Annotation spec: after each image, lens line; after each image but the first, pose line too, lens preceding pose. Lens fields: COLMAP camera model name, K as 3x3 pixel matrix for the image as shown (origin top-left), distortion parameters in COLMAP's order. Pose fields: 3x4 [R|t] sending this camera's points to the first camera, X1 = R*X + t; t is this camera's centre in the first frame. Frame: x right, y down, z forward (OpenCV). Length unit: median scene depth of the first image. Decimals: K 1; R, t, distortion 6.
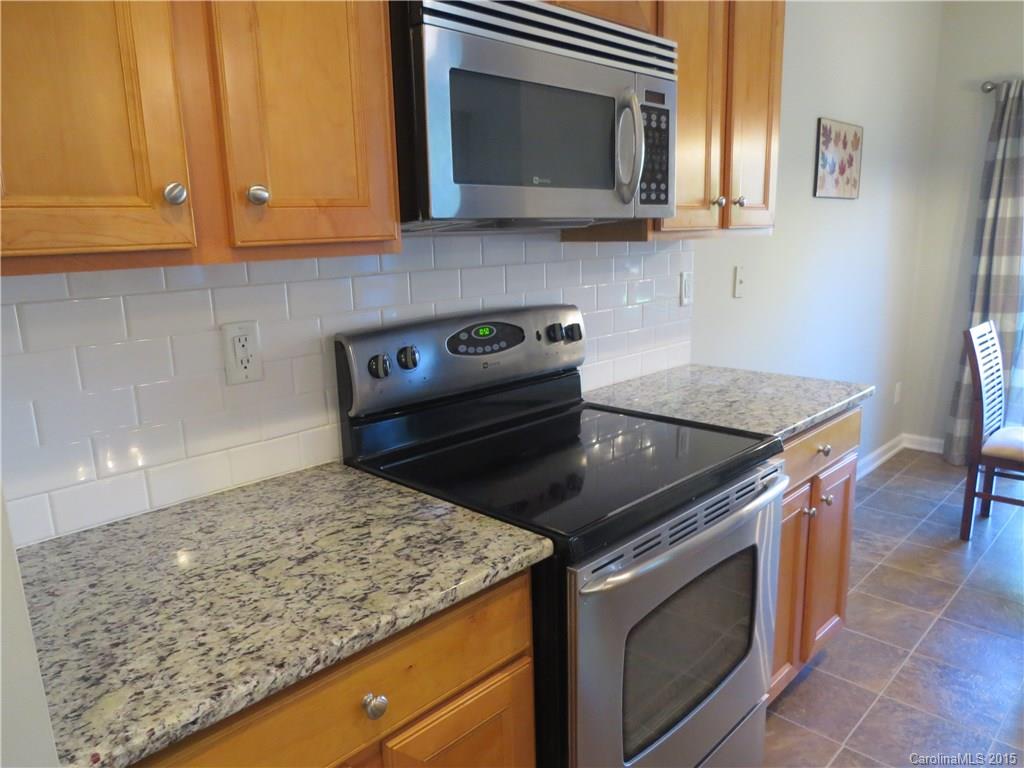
lens RADIAL K [[726.1, 0, 519.6], [0, 726.1, 382.9], [0, 0, 1]] dist [-0.032728, 0.013431]
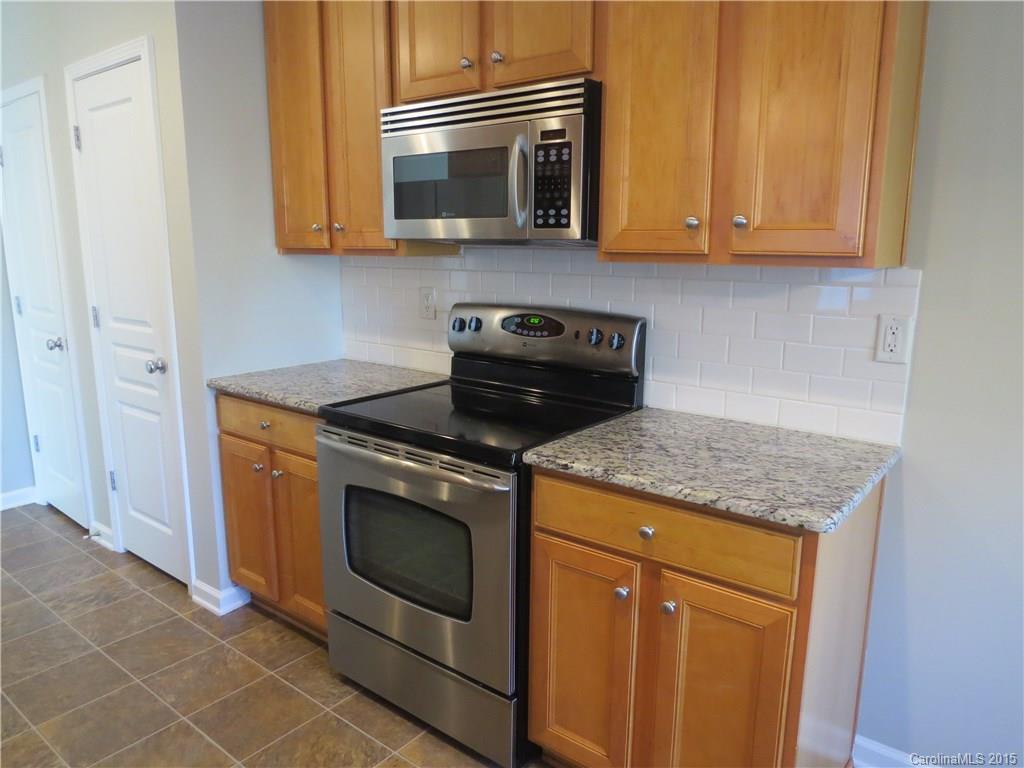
lens RADIAL K [[726.1, 0, 519.6], [0, 726.1, 385.2], [0, 0, 1]] dist [-0.032728, 0.013431]
pose [[0.102228, 0.217422, -0.970710, 0.784265], [-0.213120, 0.957951, 0.192120, -0.127443], [0.971663, 0.187237, 0.144266, 0.486629]]
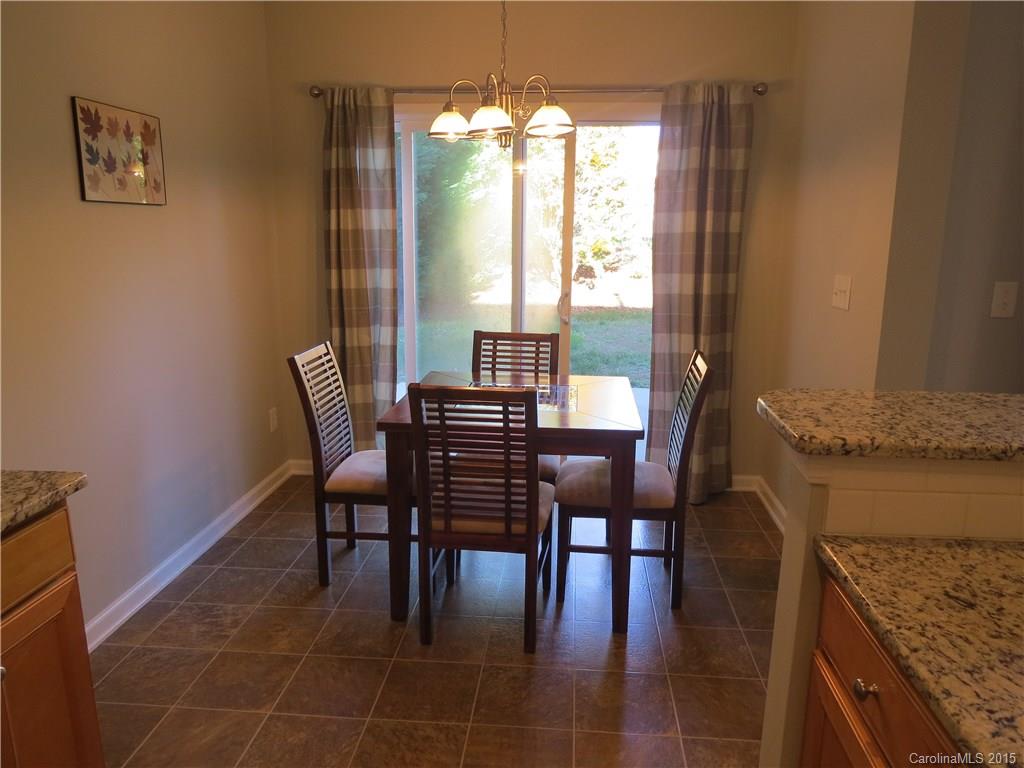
lens RADIAL K [[726.1, 0, 518.0], [0, 726.1, 387.4], [0, 0, 1]] dist [-0.032728, 0.013431]
pose [[0.766190, -0.114134, 0.632397, 0.285882], [0.112534, 0.992725, 0.042824, -0.046726], [-0.632684, 0.038355, 0.773460, 0.140912]]
